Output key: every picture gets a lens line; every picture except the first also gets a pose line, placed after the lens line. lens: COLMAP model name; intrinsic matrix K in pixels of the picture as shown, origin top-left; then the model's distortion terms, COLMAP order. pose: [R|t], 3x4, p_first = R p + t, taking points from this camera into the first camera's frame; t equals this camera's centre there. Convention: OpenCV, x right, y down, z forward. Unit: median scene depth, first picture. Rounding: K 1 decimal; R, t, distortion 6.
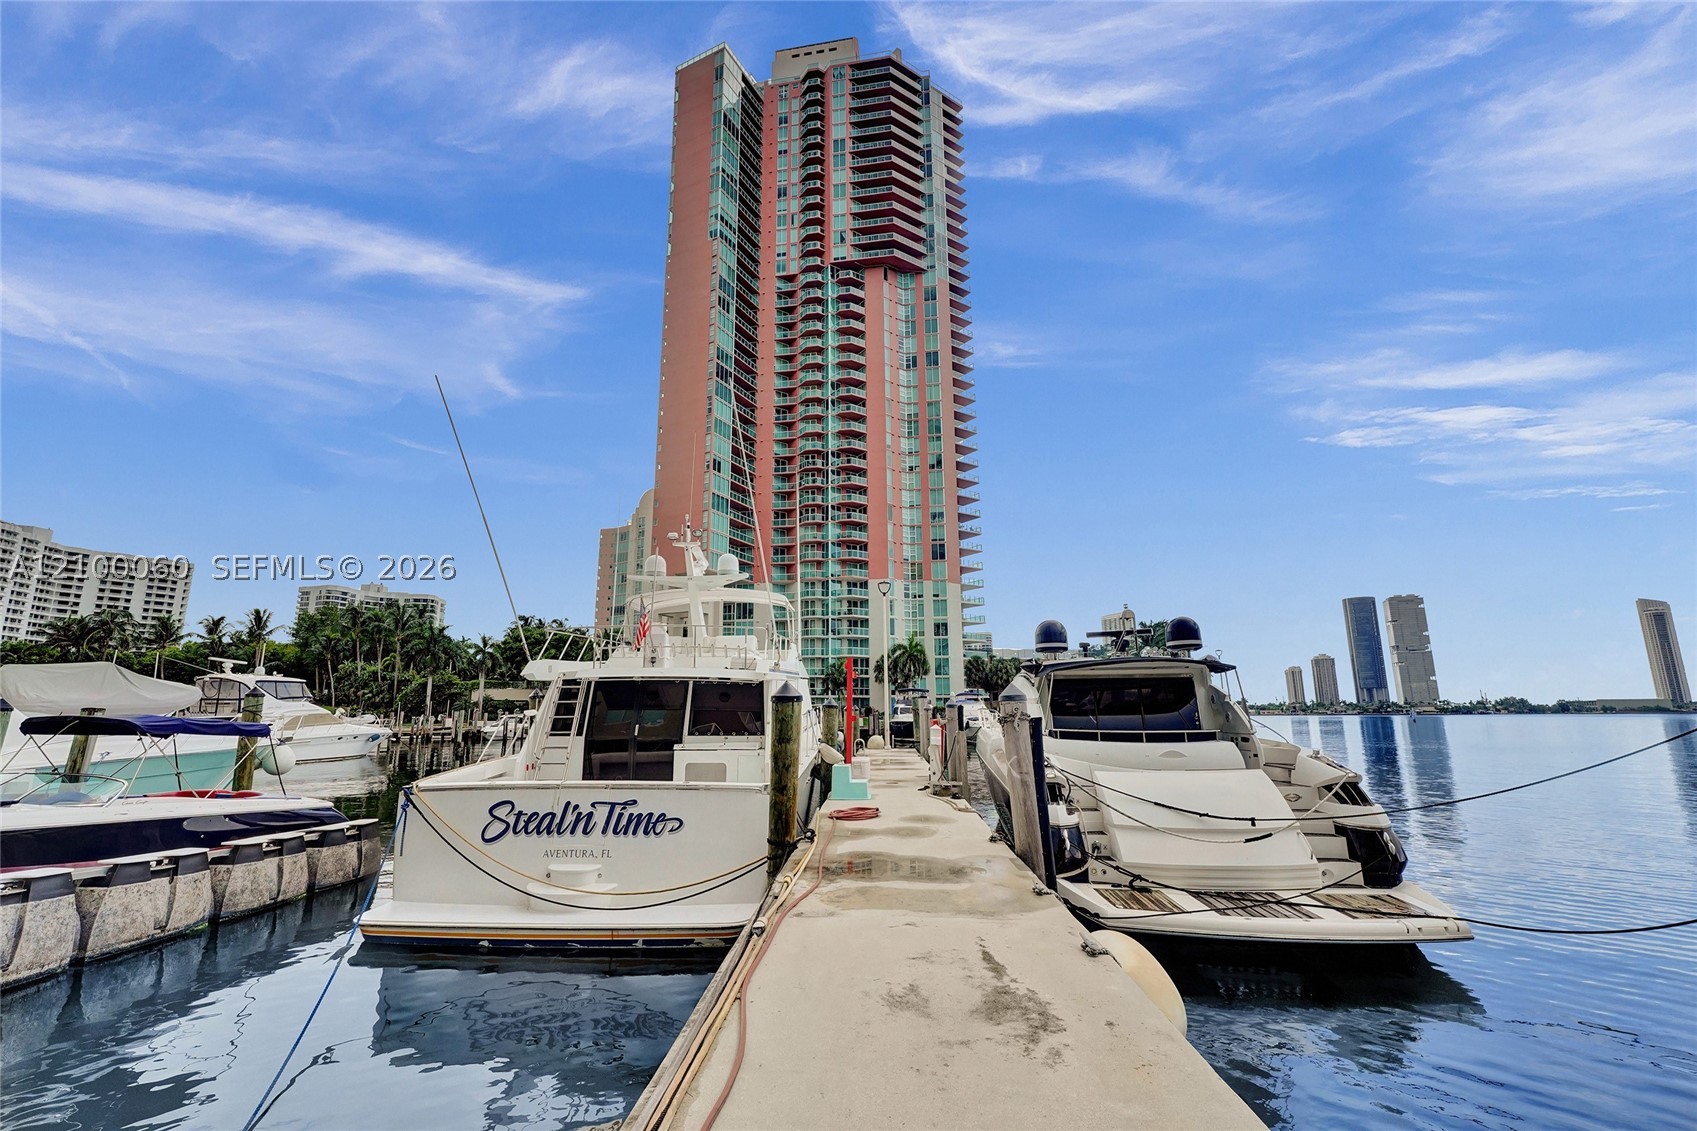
lens RADIAL K [[715.0, 0, 850.9], [0, 715.0, 557.7], [0, 0, 1]] dist [-0.001841, -0.000204]
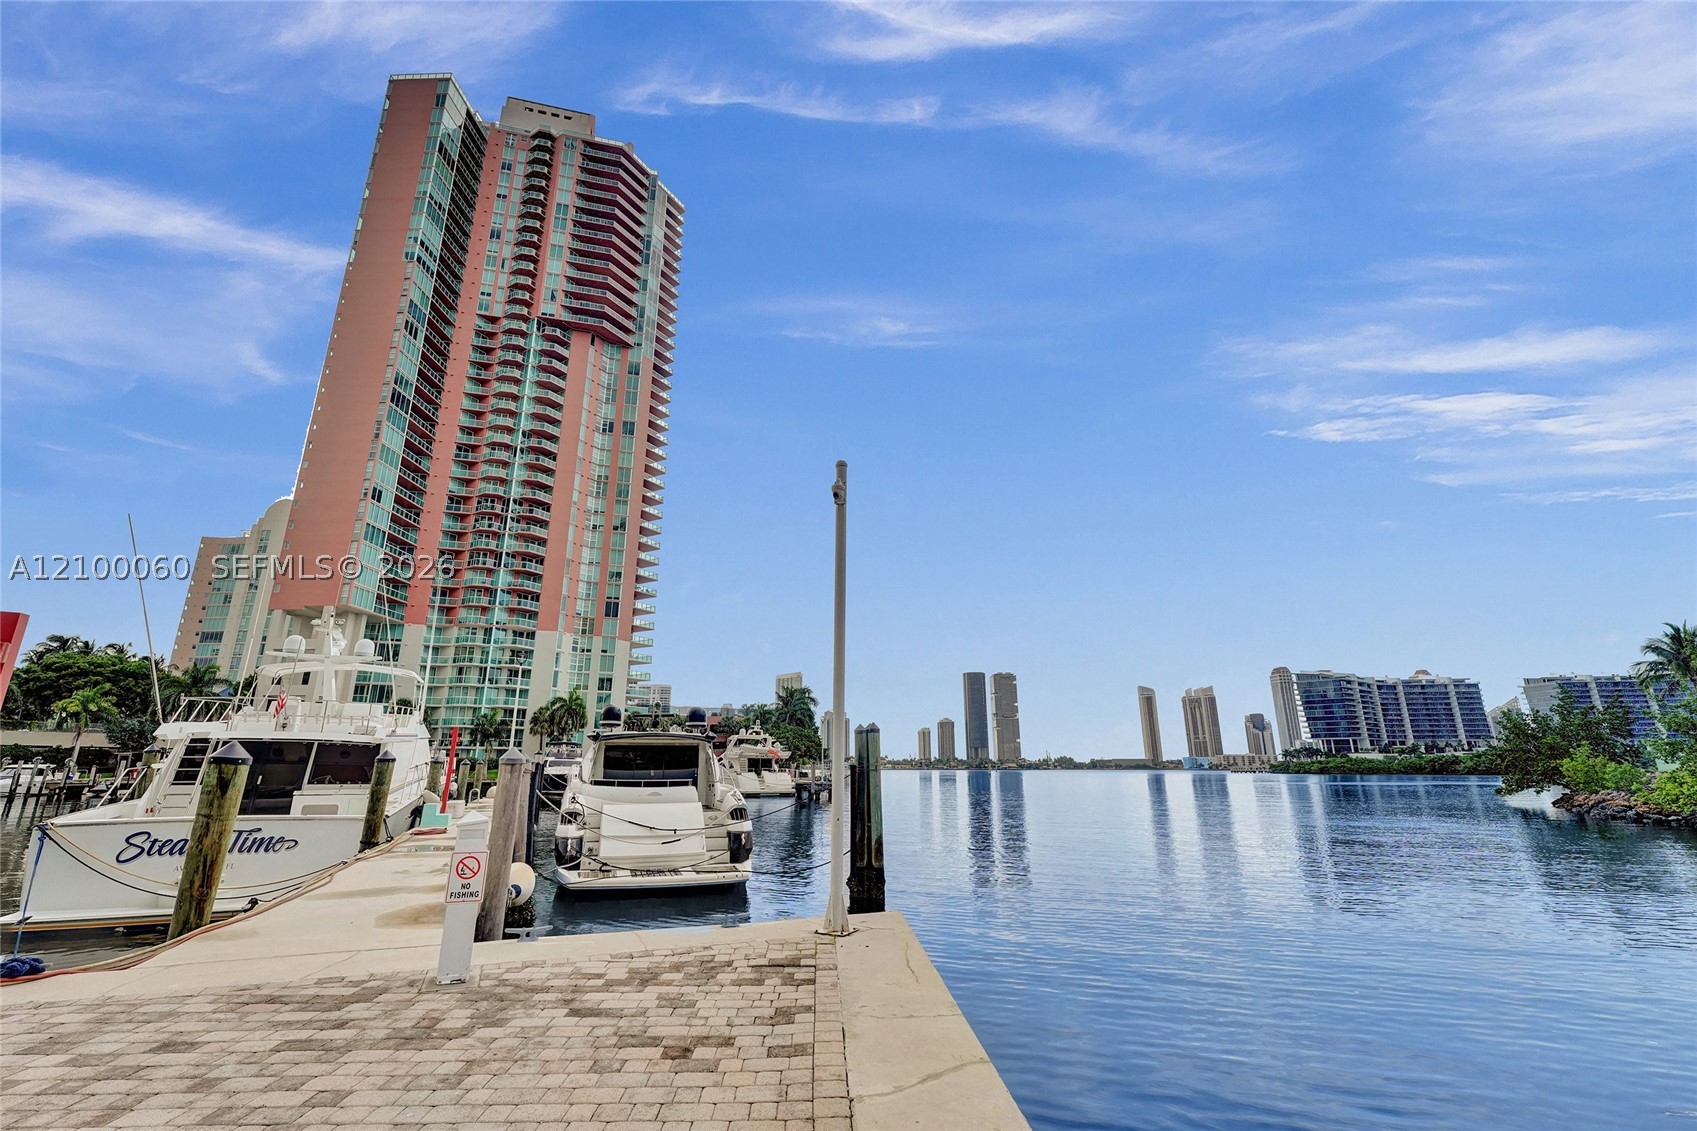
lens RADIAL K [[715.0, 0, 850.9], [0, 715.0, 557.7], [0, 0, 1]] dist [-0.001841, -0.000204]
pose [[0.910776, 0.121131, 0.394733, 0.018008], [-0.093390, 0.991659, -0.088826, -0.022344], [-0.402200, 0.044037, 0.914492, -0.098180]]
